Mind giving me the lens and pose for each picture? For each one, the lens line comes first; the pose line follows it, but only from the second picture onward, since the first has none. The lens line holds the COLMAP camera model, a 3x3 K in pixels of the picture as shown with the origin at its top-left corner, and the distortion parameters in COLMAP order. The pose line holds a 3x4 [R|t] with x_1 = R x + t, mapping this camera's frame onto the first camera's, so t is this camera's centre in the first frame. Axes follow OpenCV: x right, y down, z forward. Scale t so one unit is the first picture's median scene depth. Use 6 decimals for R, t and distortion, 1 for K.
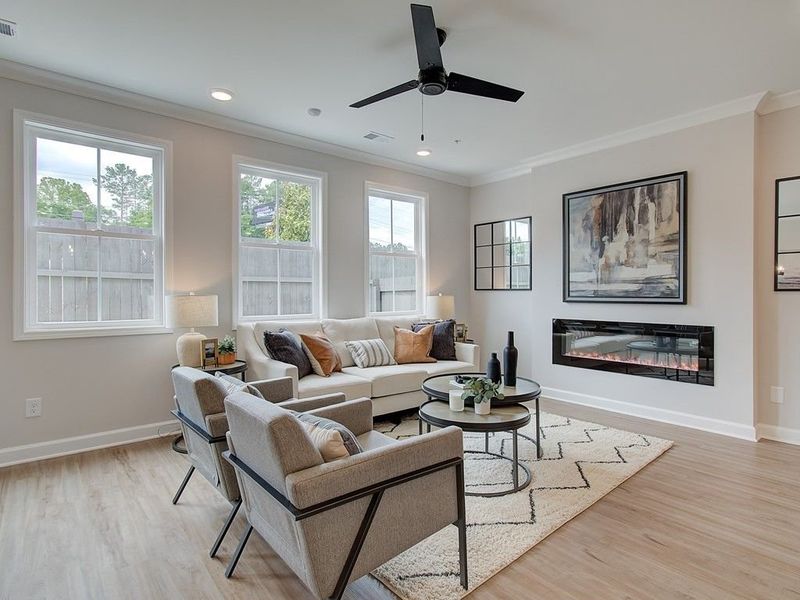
lens RADIAL K [[435.8, 0, 392.0], [0, 435.8, 298.0], [0, 0, 1]] dist [-0.005609, -0.001467]
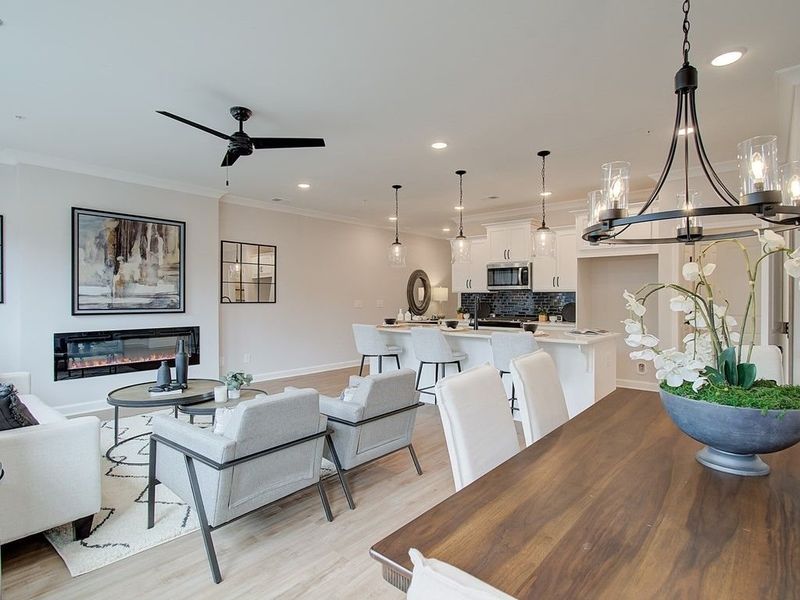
lens RADIAL K [[436.4, 0, 408.0], [0, 436.4, 303.9], [0, 0, 1]] dist [-0.001953, 0.007761]
pose [[-0.192281, -0.009249, 0.981296, -0.846076], [0.012569, 0.999850, 0.011887, -0.021810], [-0.981259, 0.014619, -0.192136, 0.507903]]
